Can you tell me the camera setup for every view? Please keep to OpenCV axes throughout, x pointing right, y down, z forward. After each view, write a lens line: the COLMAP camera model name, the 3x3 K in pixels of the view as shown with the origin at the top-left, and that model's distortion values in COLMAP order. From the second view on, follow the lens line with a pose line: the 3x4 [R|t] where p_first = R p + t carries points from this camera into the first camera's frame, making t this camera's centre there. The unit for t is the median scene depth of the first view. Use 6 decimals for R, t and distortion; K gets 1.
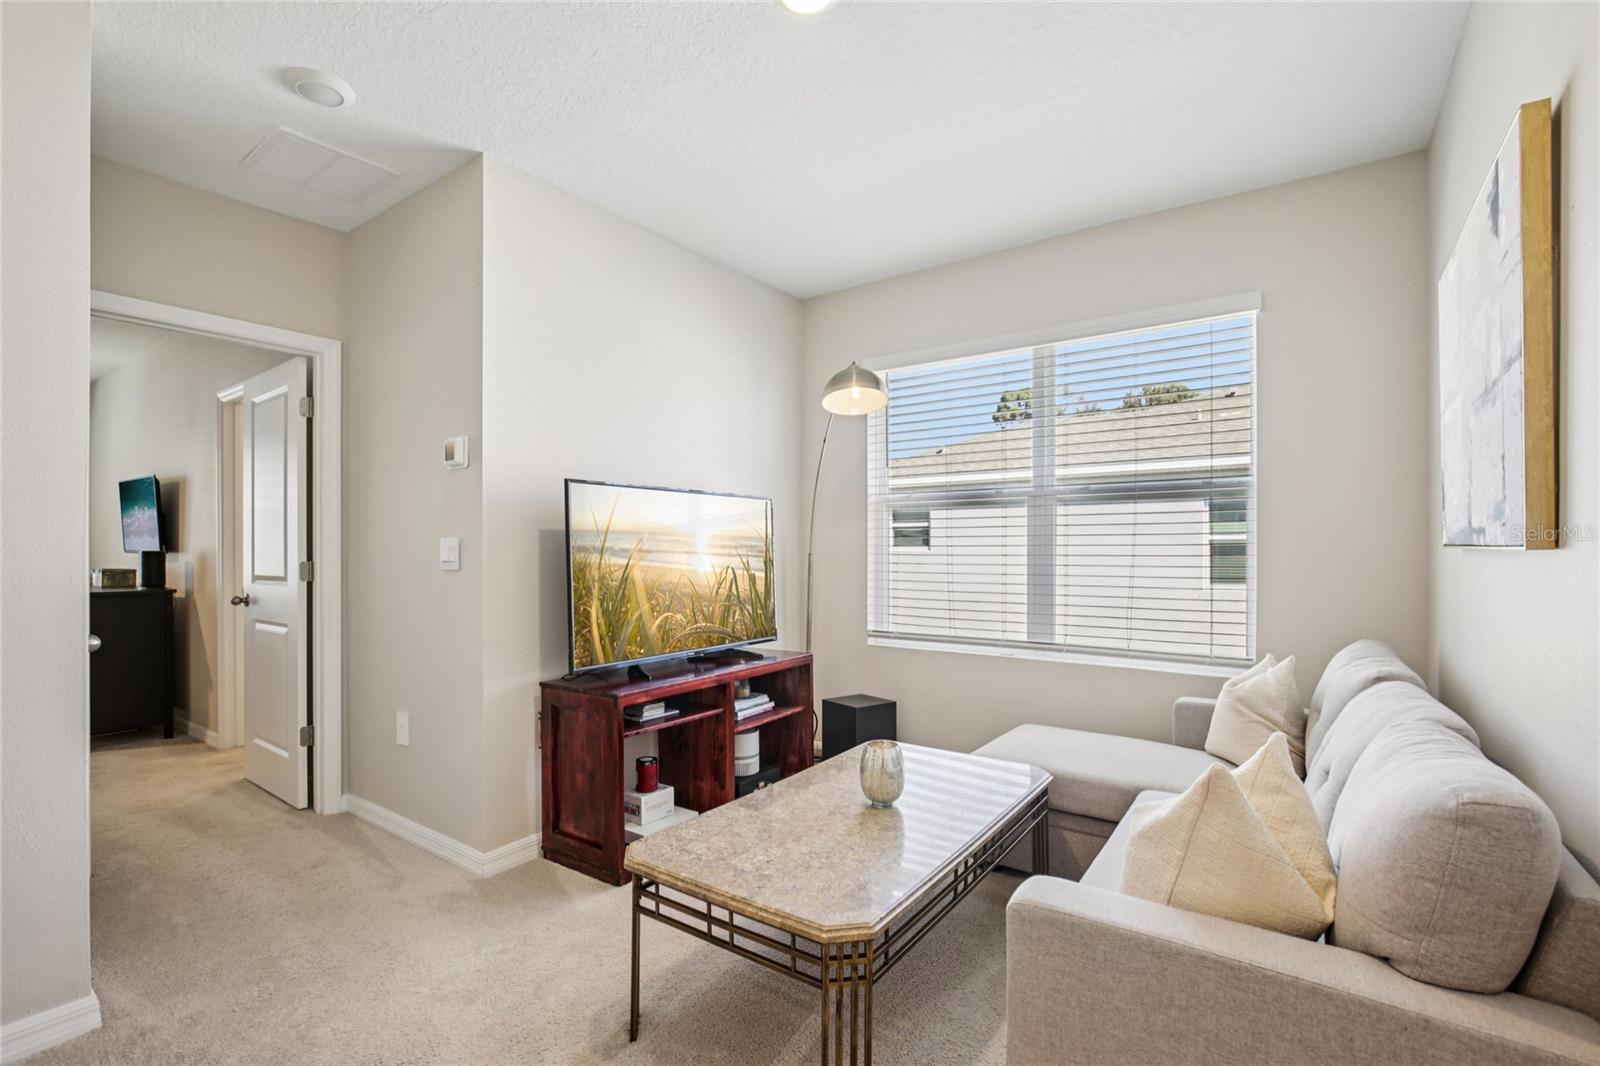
lens RADIAL K [[735.9, 0, 793.8], [0, 735.9, 544.2], [0, 0, 1]] dist [-0.029210, 0.001441]
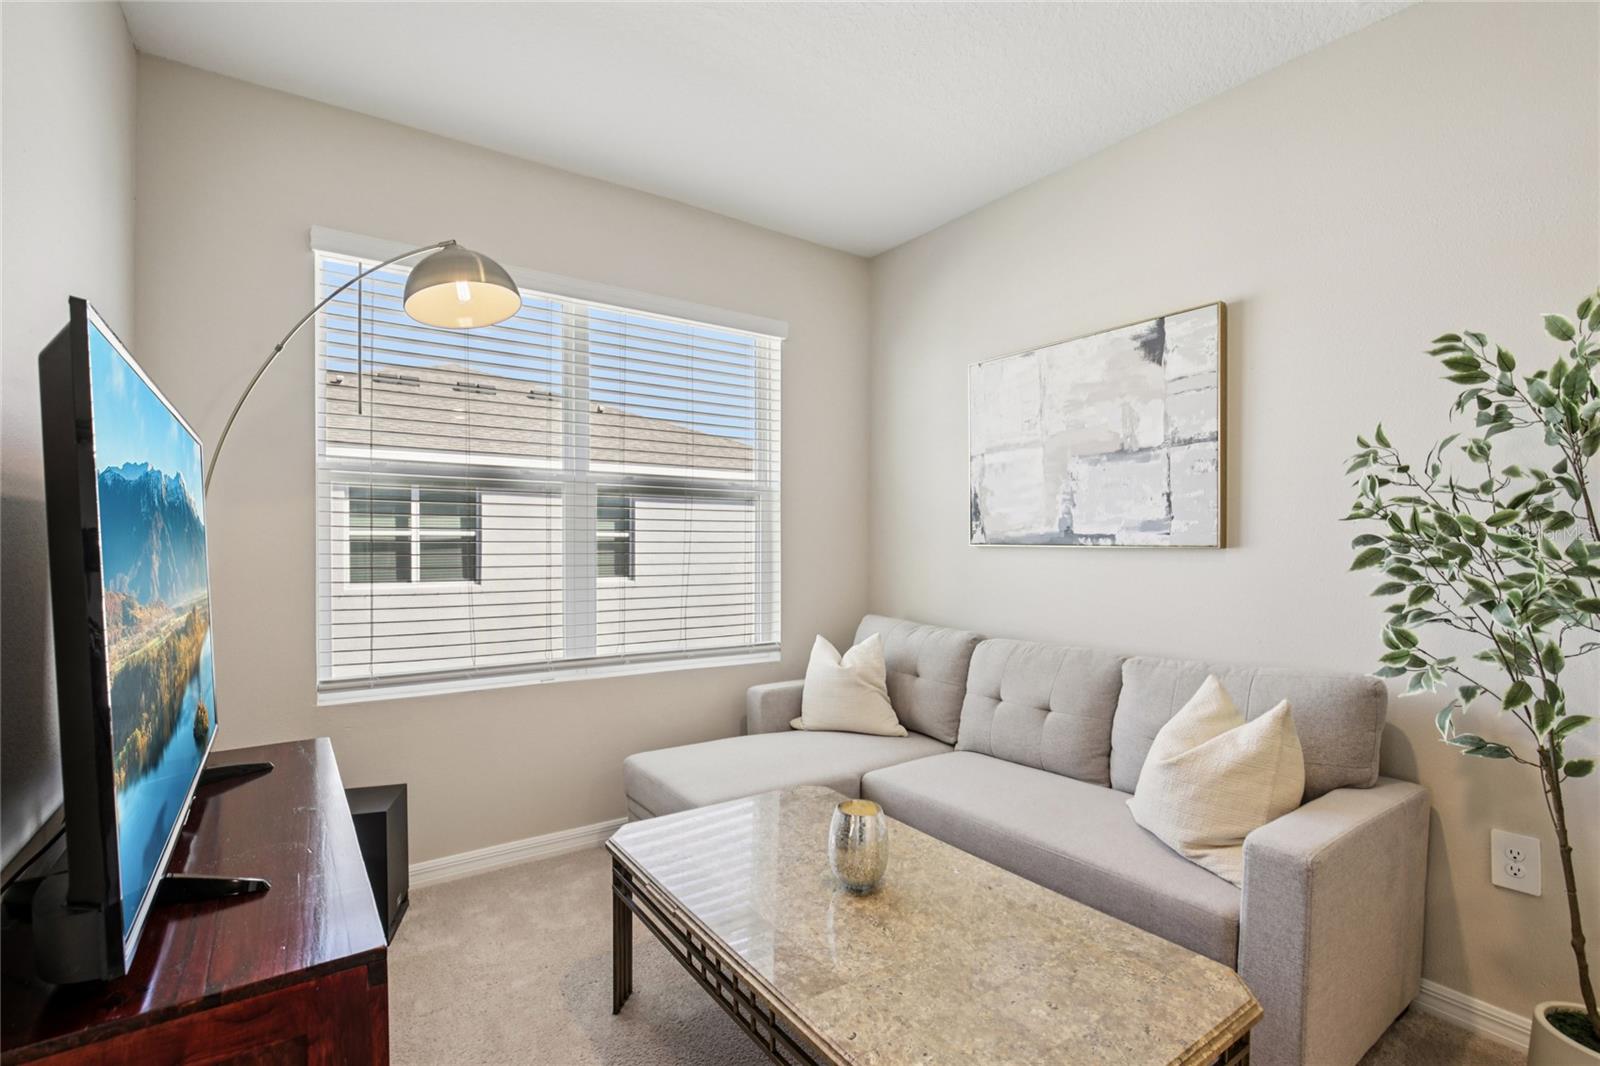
lens RADIAL K [[735.9, 0, 793.8], [0, 735.9, 544.2], [0, 0, 1]] dist [-0.029210, 0.001441]
pose [[0.337715, 0.001739, 0.941247, -0.395094], [-0.005445, 0.999985, 0.000106, 0.003139], [-0.941233, -0.005161, 0.337719, 0.529619]]
